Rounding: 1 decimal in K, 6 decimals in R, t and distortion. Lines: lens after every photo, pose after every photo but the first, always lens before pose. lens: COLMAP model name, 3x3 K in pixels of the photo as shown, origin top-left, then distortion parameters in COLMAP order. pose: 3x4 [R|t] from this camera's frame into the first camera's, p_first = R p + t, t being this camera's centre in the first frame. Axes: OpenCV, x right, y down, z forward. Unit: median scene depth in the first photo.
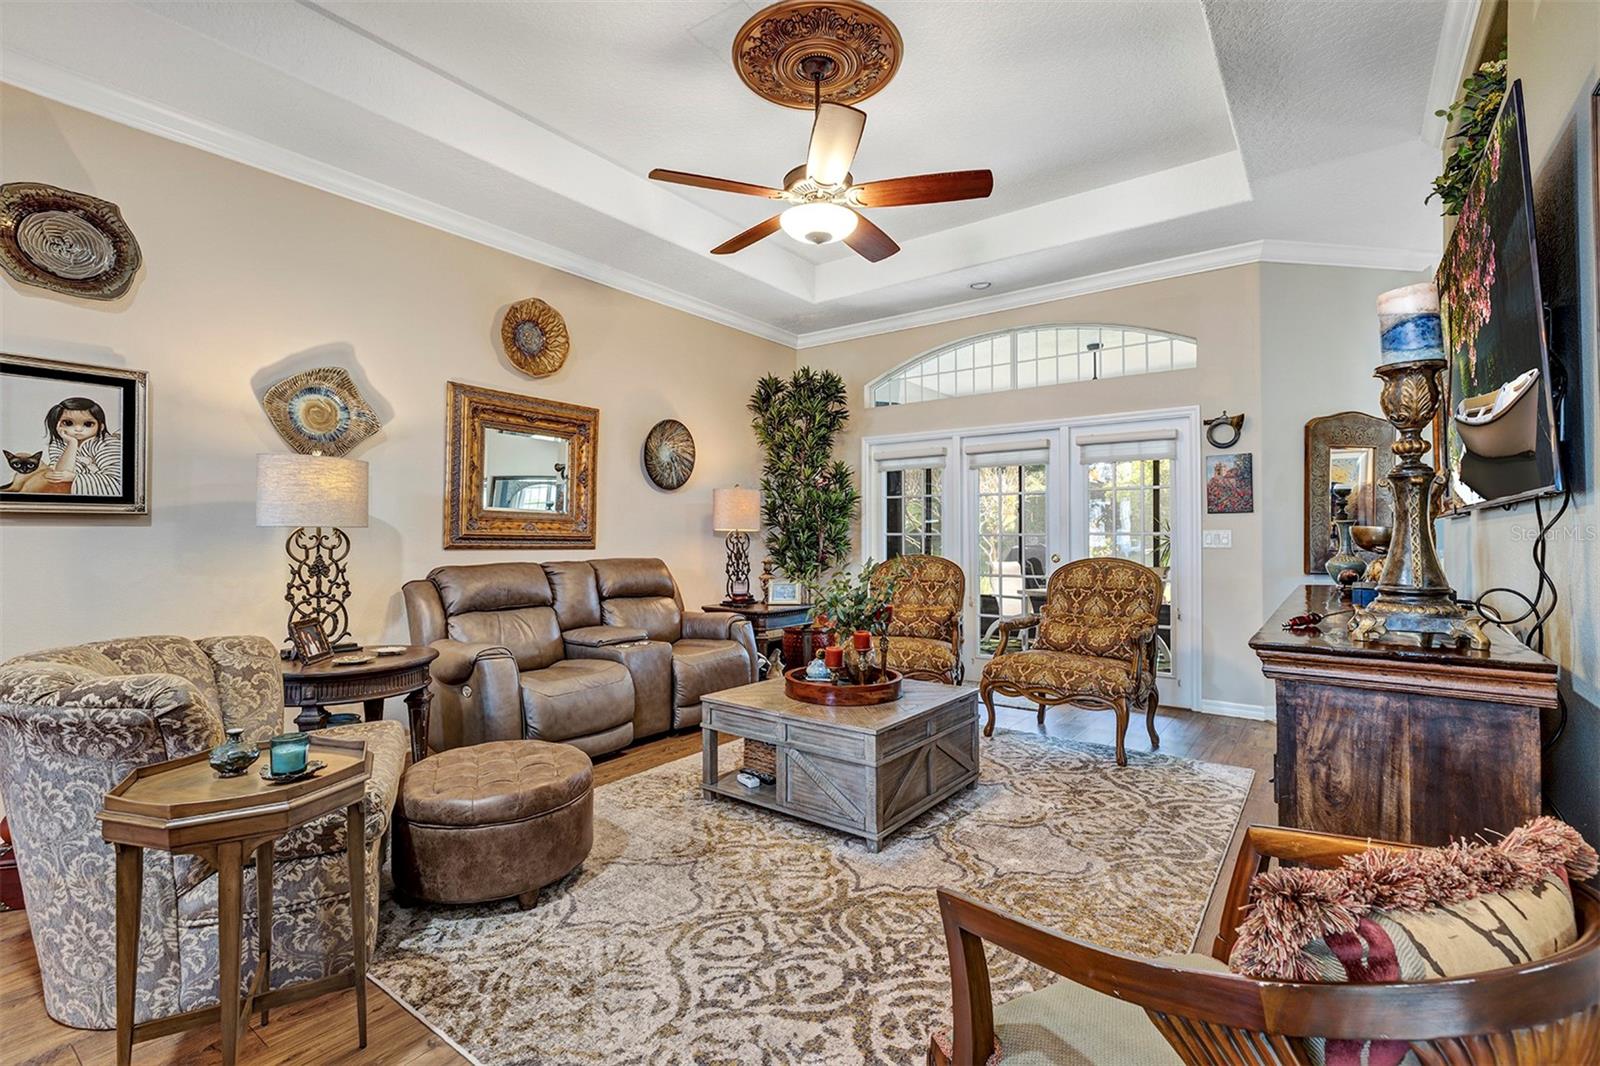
lens RADIAL K [[716.1, 0, 786.5], [0, 716.1, 529.8], [0, 0, 1]] dist [0.001226, -0.000613]
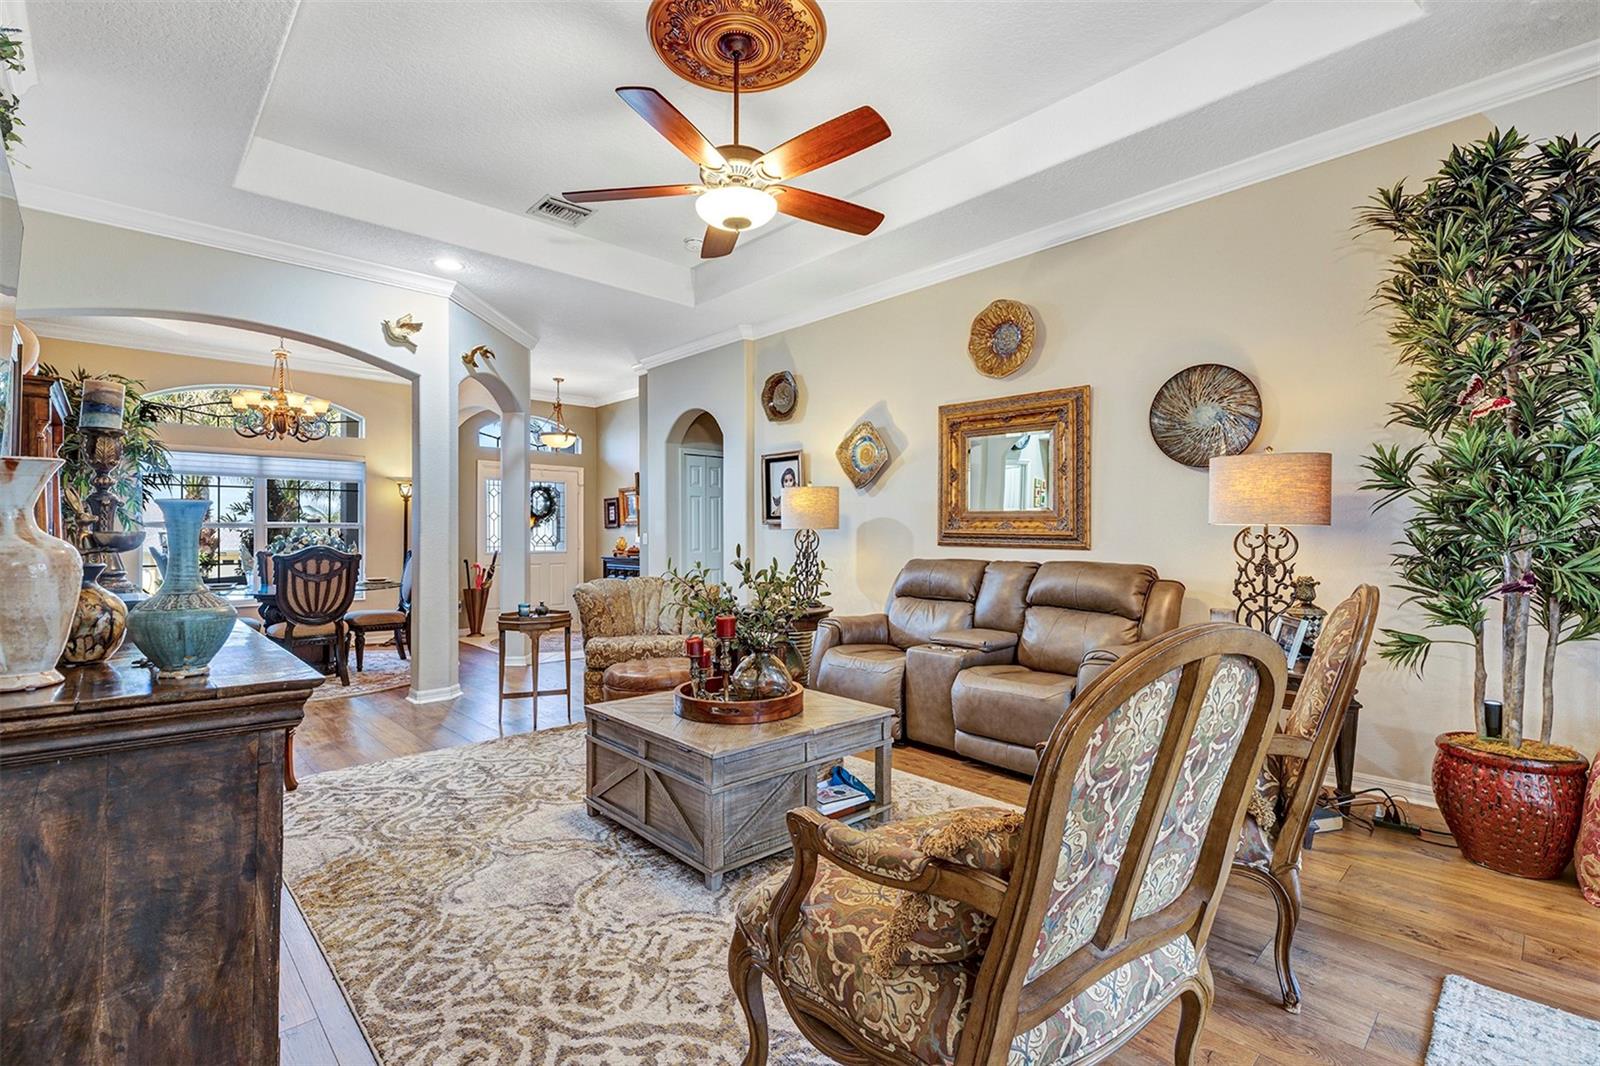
lens RADIAL K [[716.1, 0, 796.9], [0, 716.1, 531.2], [0, 0, 1]] dist [0.001226, -0.000613]
pose [[-0.146351, -0.003895, -0.989225, 0.697370], [0.009427, 0.999941, -0.005332, 0.006538], [0.989188, -0.010106, -0.146305, 0.867693]]
